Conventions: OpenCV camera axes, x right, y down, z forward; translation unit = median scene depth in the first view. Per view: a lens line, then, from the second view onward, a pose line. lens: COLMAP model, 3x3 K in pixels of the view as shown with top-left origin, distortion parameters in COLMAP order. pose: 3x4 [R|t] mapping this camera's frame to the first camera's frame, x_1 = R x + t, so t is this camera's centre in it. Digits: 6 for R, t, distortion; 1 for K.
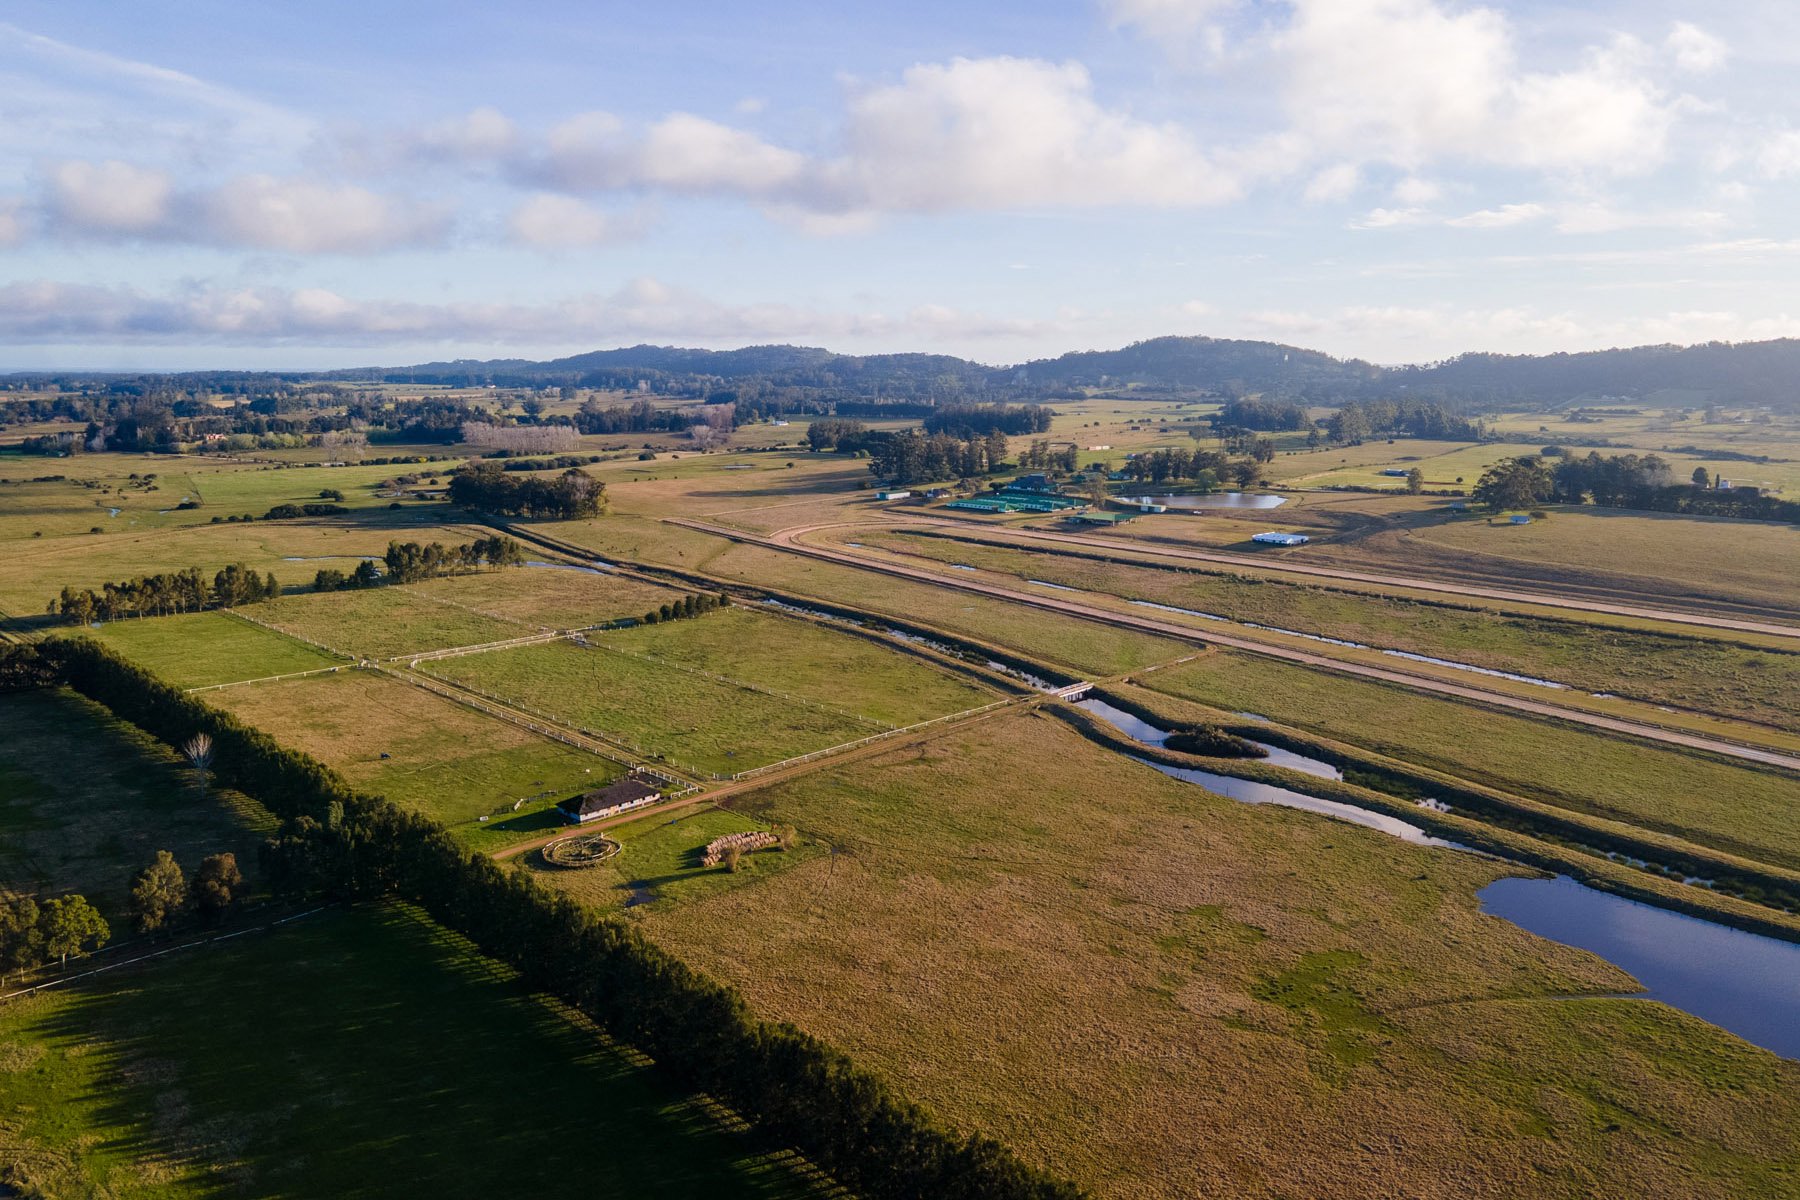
lens RADIAL K [[1332.0, 0, 900.0], [0, 1332.0, 600.0], [0, 0, 1]] dist [0.034445, 0.001982]
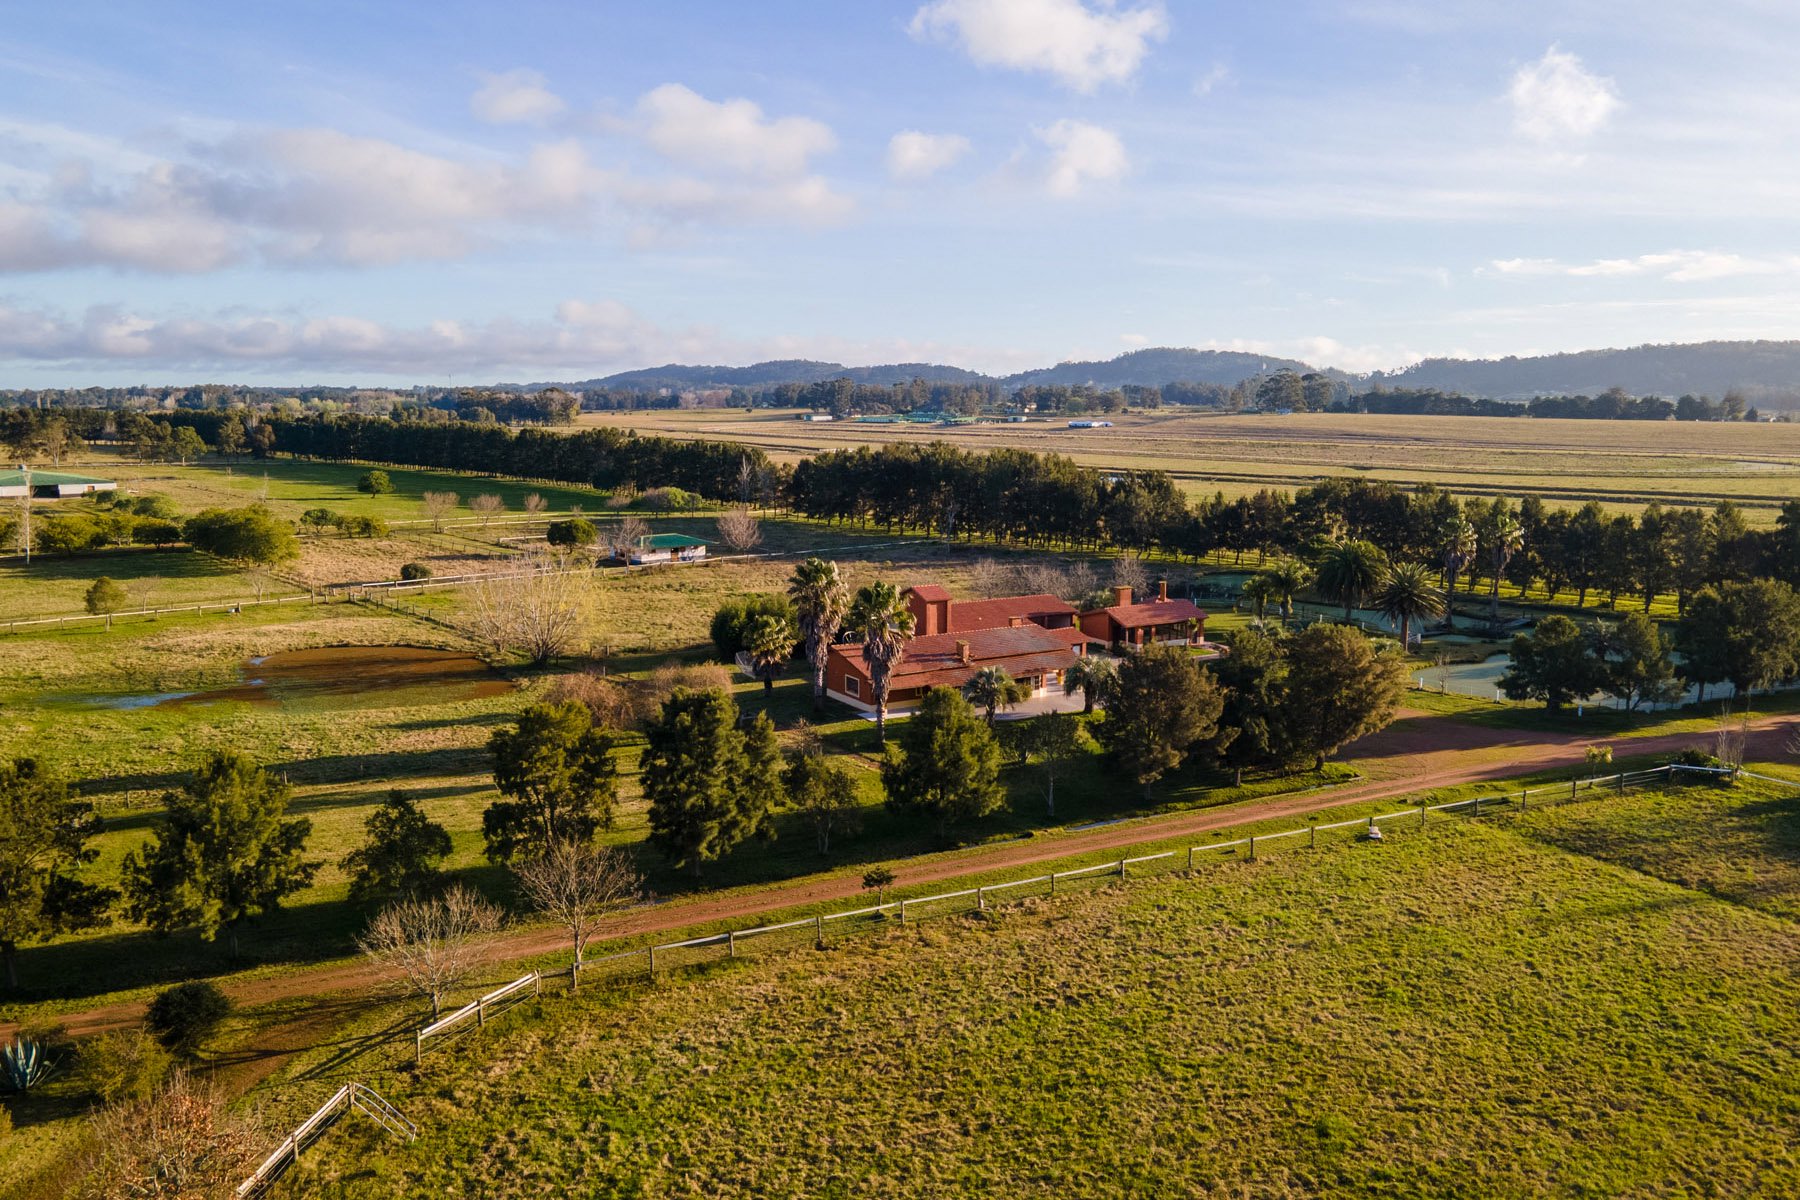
lens RADIAL K [[1332.0, 0, 900.0], [0, 1332.0, 600.0], [0, 0, 1]] dist [0.034445, 0.001982]
pose [[0.999510, 0.007475, -0.030388, 0.067850], [-0.008353, 0.999548, -0.028895, 0.076081], [0.030158, 0.029135, 0.999120, -0.128839]]
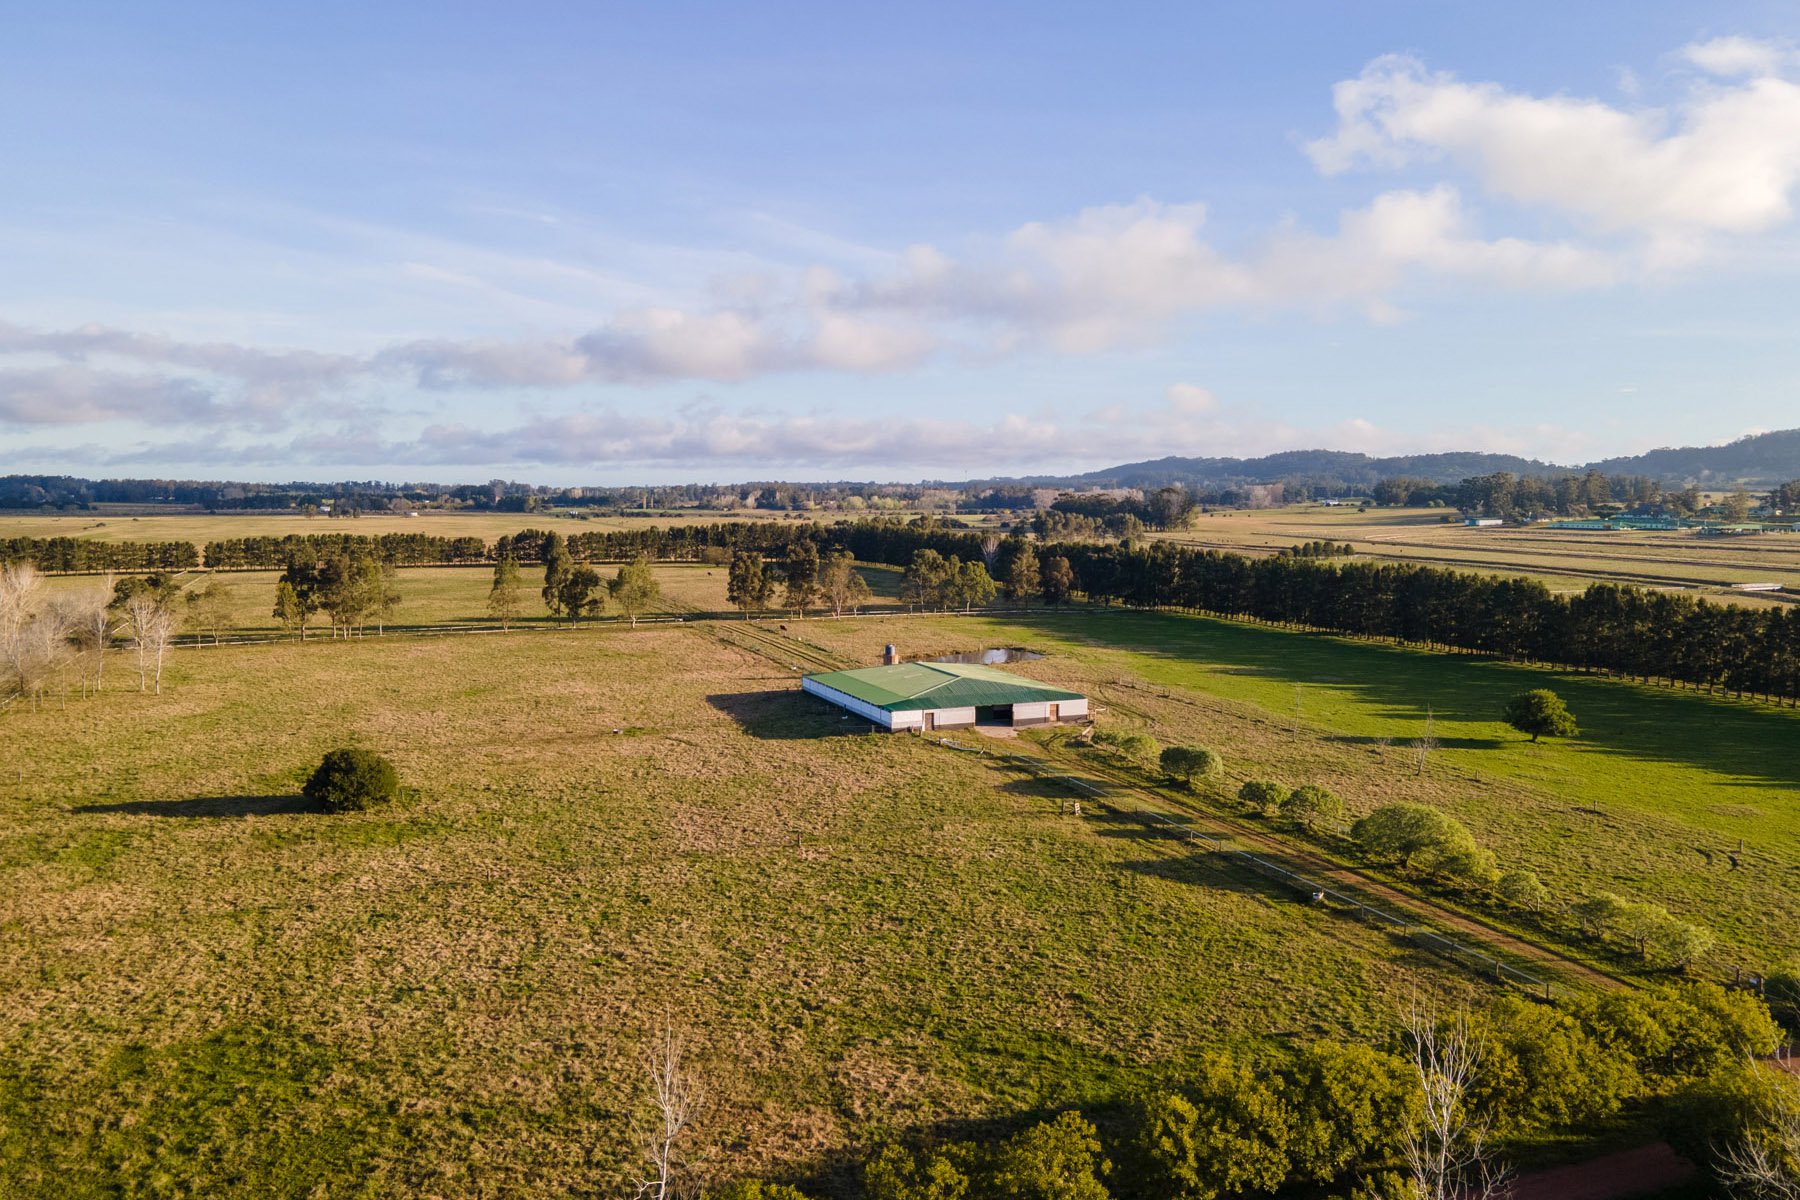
lens RADIAL K [[1332.0, 0, 900.0], [0, 1332.0, 600.0], [0, 0, 1]] dist [0.034445, 0.001982]
pose [[0.929896, 0.031914, -0.366437, -0.026095], [-0.066723, 0.994337, -0.082721, 0.056513], [0.361721, 0.101372, 0.926758, -0.046495]]
